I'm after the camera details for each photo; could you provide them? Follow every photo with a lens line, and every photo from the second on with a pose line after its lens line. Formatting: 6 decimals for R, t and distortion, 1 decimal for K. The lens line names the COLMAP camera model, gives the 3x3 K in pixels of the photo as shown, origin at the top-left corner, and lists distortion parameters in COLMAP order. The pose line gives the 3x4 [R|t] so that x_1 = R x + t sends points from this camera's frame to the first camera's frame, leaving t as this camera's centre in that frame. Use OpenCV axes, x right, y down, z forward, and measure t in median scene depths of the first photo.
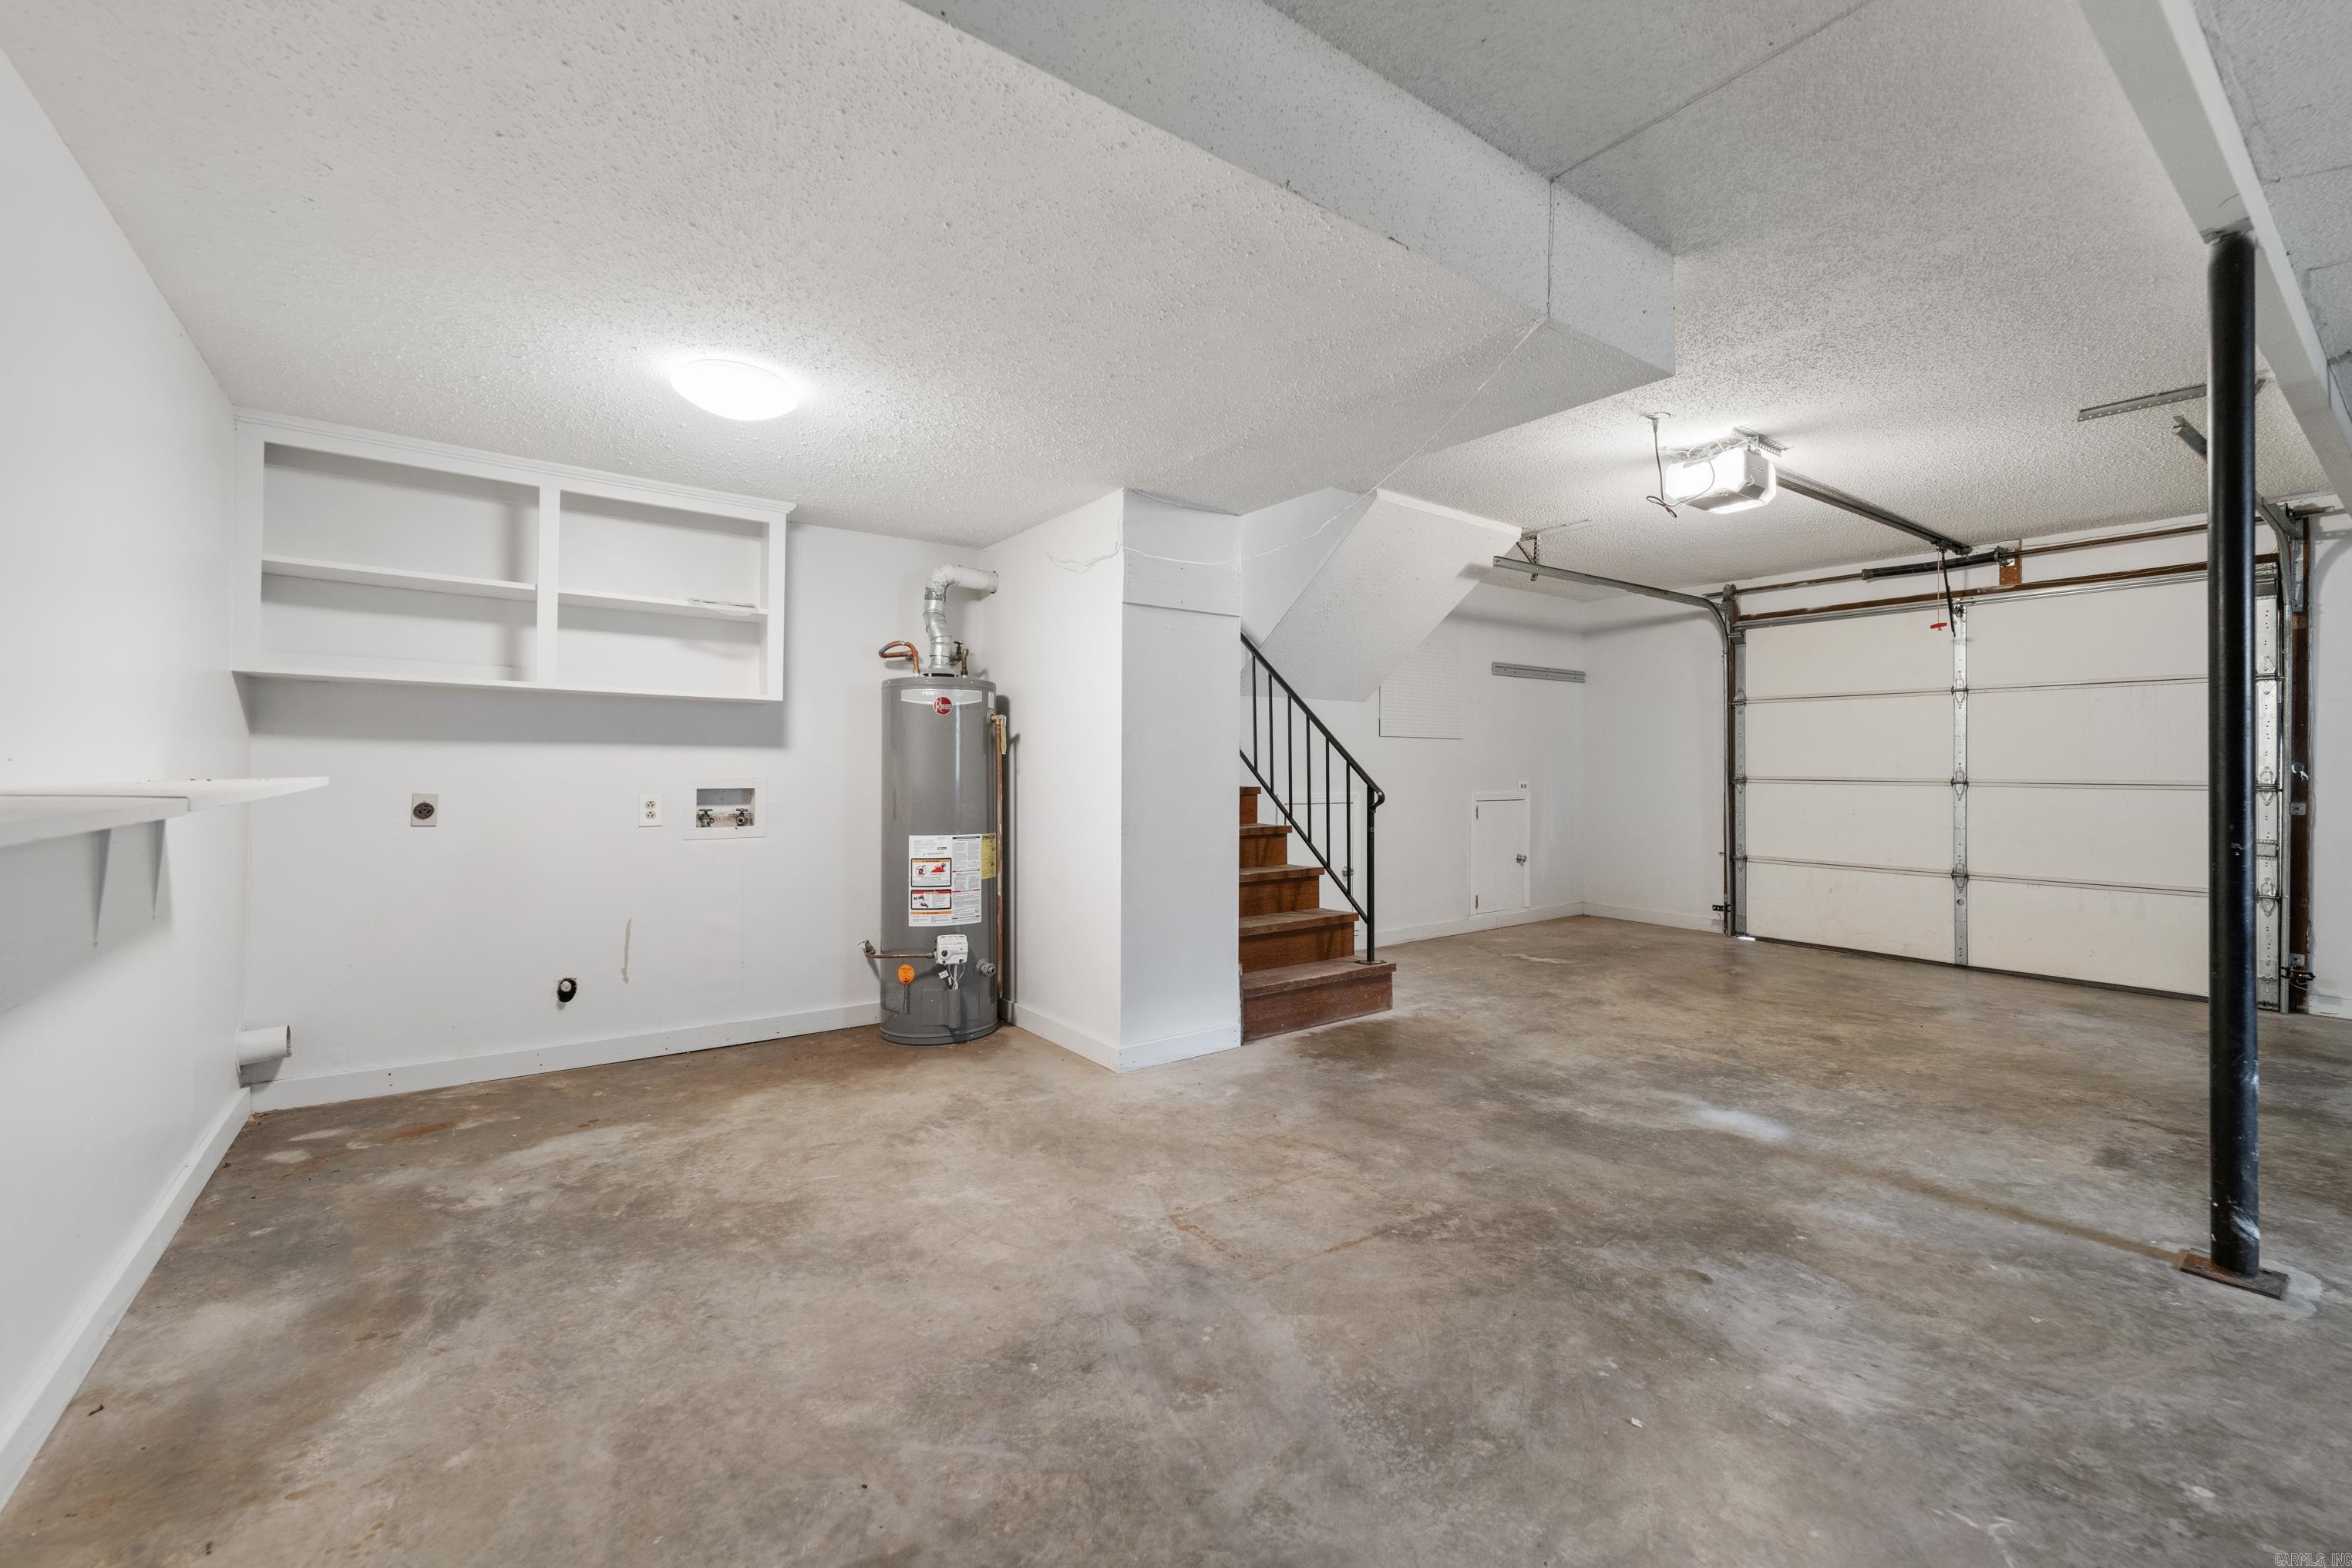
lens RADIAL K [[958.0, 0, 1128.6], [0, 958.0, 760.8], [0, 0, 1]] dist [0.008800, -0.004499]
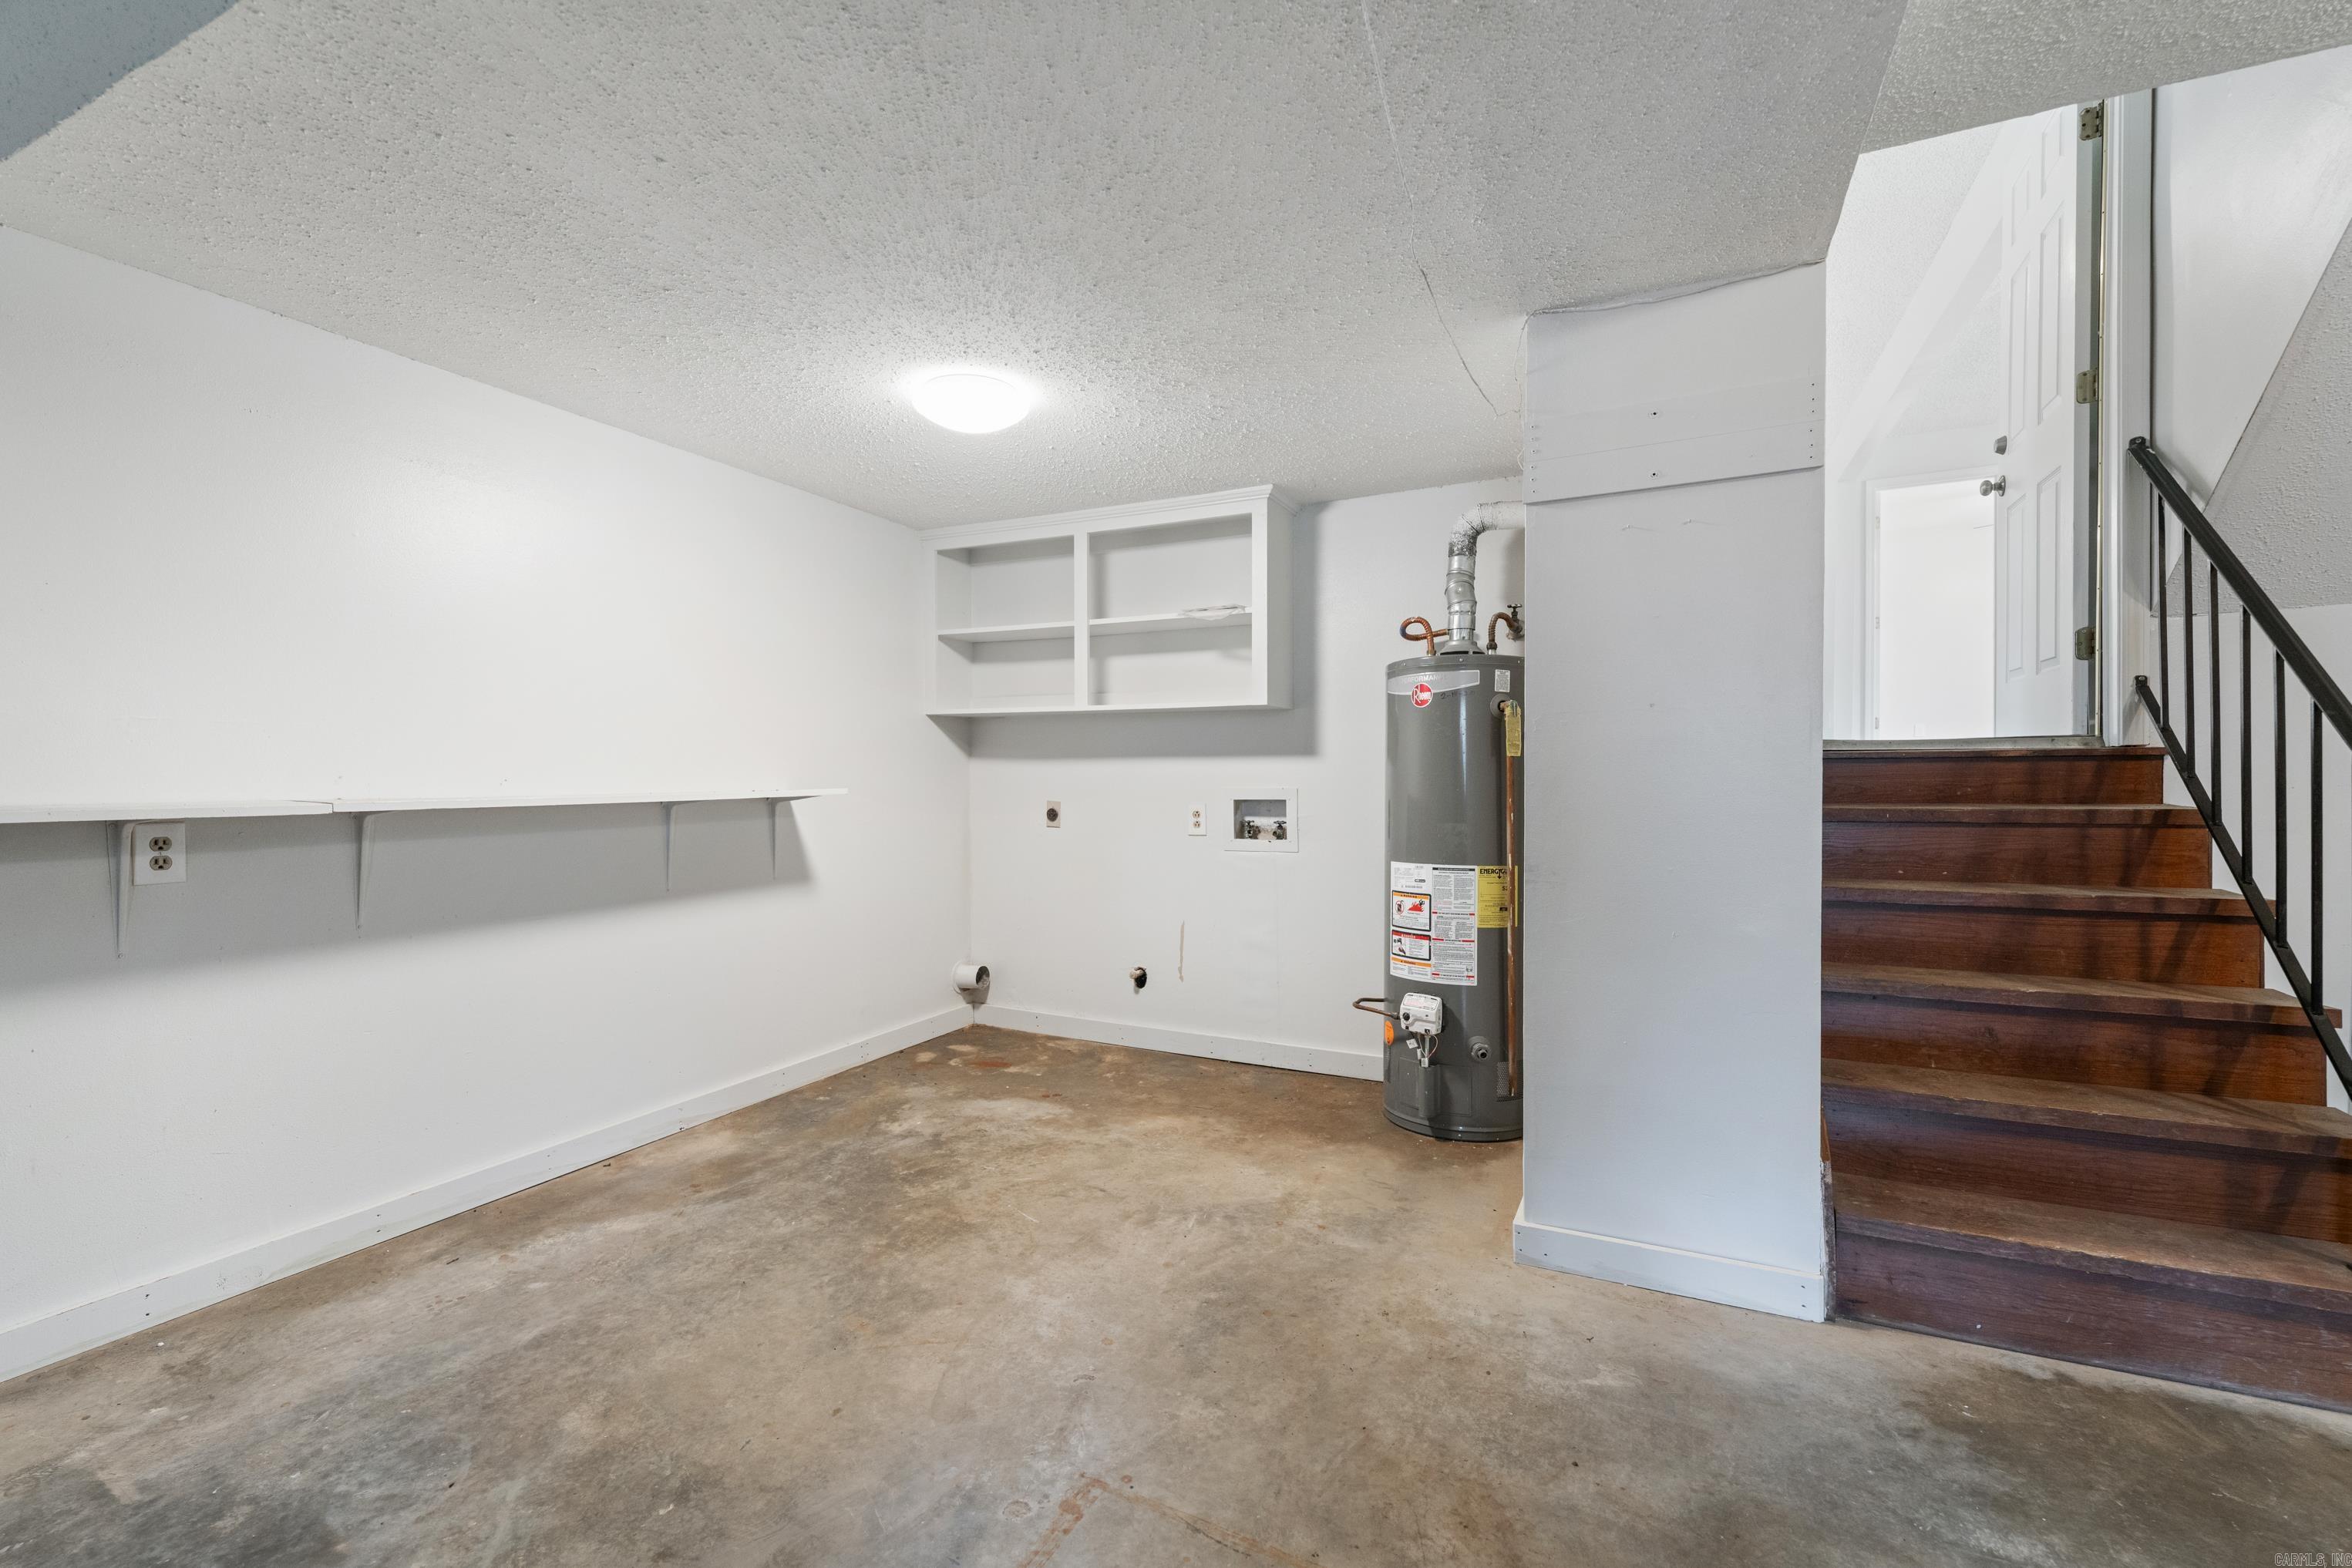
lens RADIAL K [[958.0, 0, 1171.4], [0, 958.0, 794.7], [0, 0, 1]] dist [0.008800, -0.004499]
pose [[0.495154, 0.006570, -0.868780, 0.474002], [0.015793, 0.999738, 0.016562, 0.008177], [0.868662, -0.021921, 0.494921, 0.564807]]
